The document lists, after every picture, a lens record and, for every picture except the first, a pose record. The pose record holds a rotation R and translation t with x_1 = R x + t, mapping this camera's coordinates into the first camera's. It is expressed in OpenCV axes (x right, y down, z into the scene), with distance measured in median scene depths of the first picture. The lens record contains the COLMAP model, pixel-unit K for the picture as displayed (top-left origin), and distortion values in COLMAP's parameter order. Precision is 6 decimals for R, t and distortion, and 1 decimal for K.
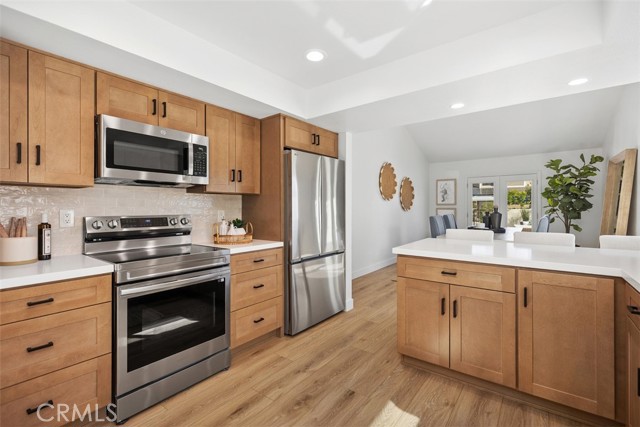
lens RADIAL K [[291.2, 0, 315.5], [0, 291.2, 208.7], [0, 0, 1]] dist [0.002610, -0.000836]
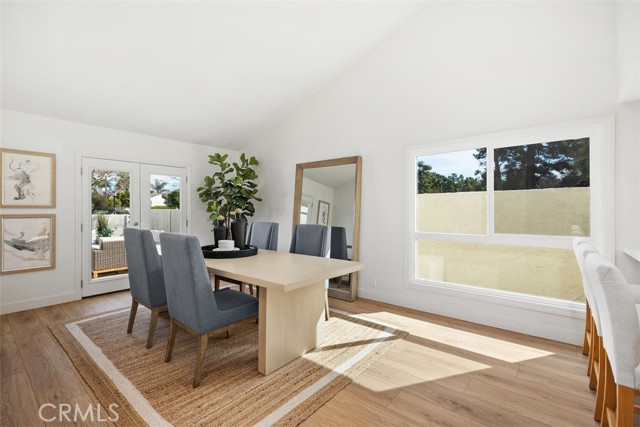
lens RADIAL K [[291.2, 0, 329.7], [0, 291.2, 210.1], [0, 0, 1]] dist [0.002610, -0.000836]
pose [[0.013596, 0.002641, 0.999904, -0.000334], [0.009472, 0.999951, -0.002770, -0.004712], [-0.999863, 0.009509, 0.013570, 0.728626]]
